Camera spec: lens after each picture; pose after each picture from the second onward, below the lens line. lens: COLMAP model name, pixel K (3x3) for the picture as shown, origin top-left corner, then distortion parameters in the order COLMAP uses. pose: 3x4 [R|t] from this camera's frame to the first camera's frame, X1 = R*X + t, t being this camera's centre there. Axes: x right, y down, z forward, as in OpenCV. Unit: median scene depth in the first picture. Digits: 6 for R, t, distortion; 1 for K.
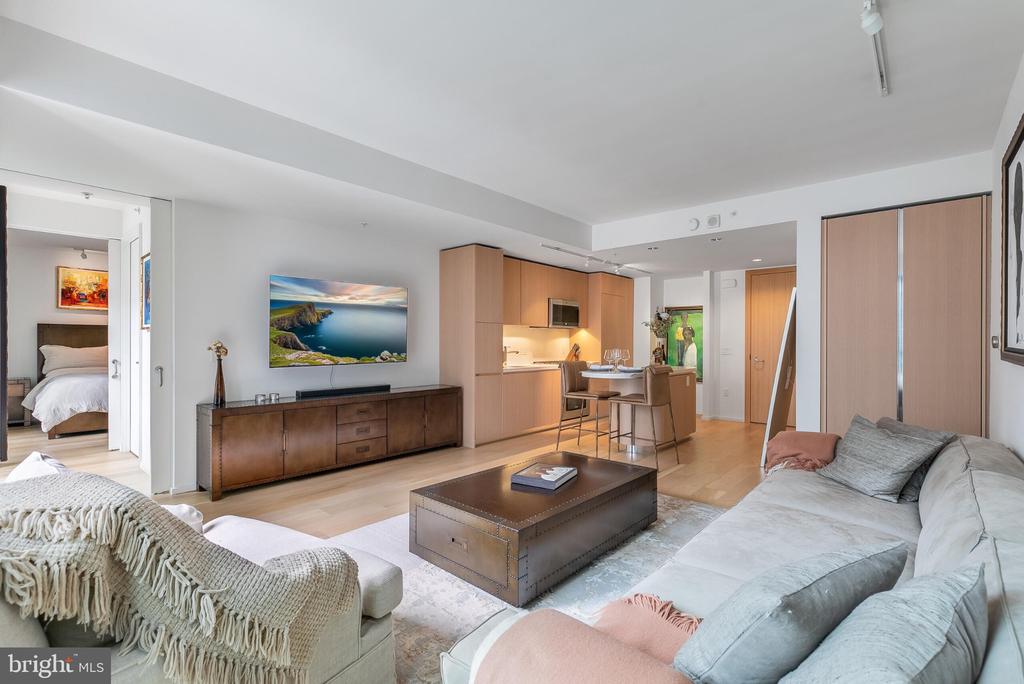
lens RADIAL K [[464.8, 0, 512.2], [0, 464.8, 345.2], [0, 0, 1]] dist [0.000764, -0.000282]
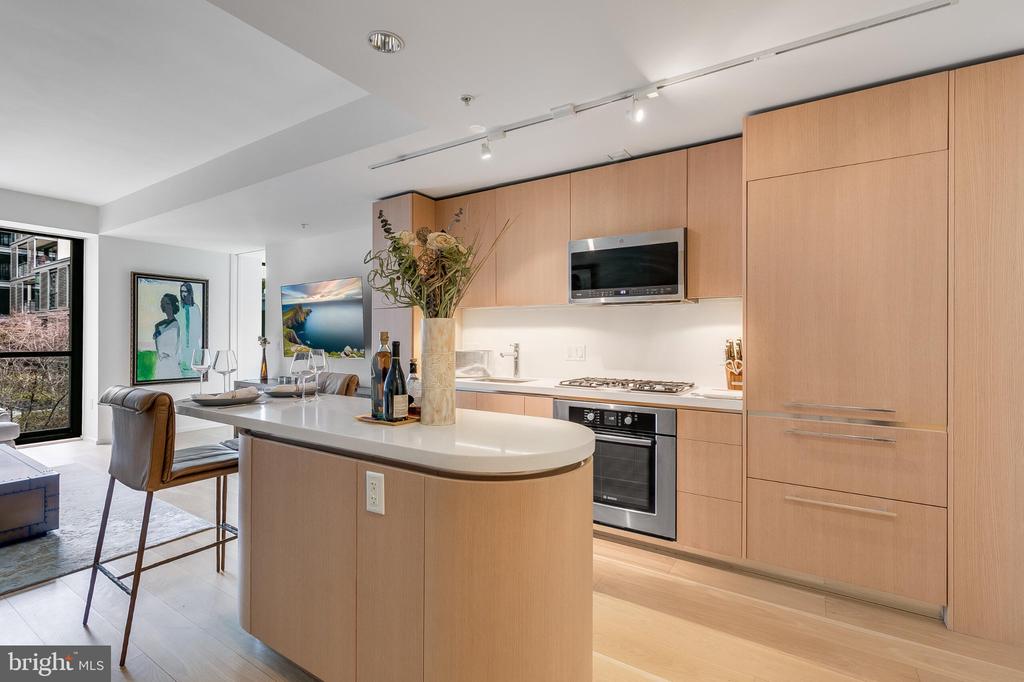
lens RADIAL K [[465.7, 0, 511.5], [0, 465.7, 335.6], [0, 0, 1]] dist [0.004807, -0.000190]
pose [[0.154319, -0.007491, -0.987993, 0.693051], [-0.006954, 0.999938, -0.008667, -0.003881], [0.987997, 0.008208, 0.154257, 1.134812]]
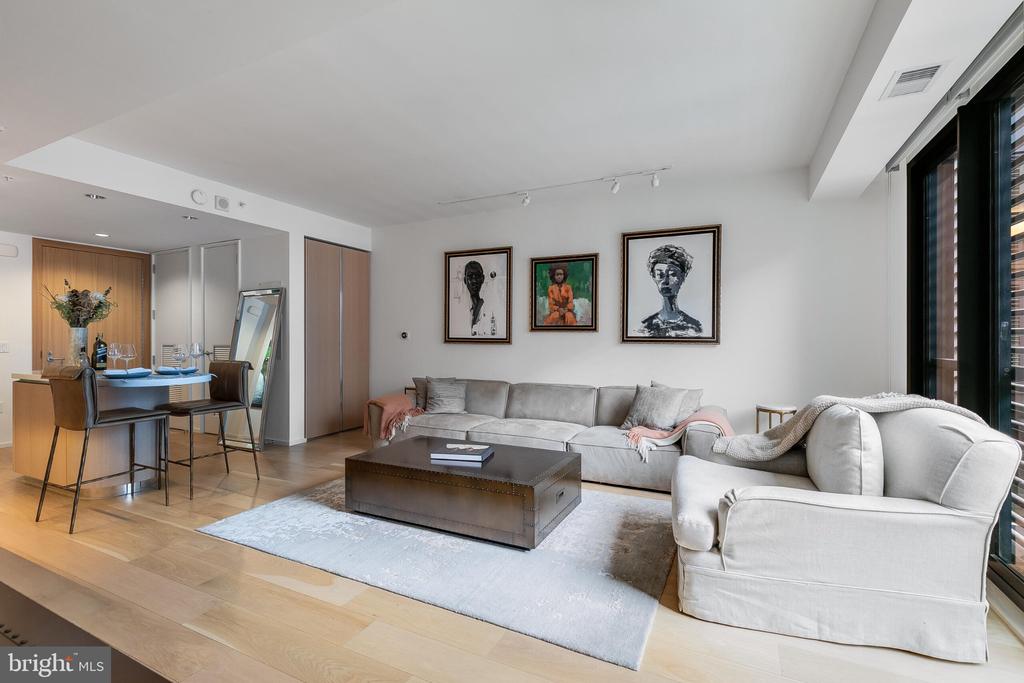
lens RADIAL K [[459.4, 0, 511.7], [0, 459.4, 339.3], [0, 0, 1]] dist [0.002669, 0.000050]
pose [[-0.265210, -0.004343, 0.964181, -0.563957], [0.004921, 0.999971, 0.005858, 0.000457], [-0.964178, 0.006298, -0.265181, 0.644630]]
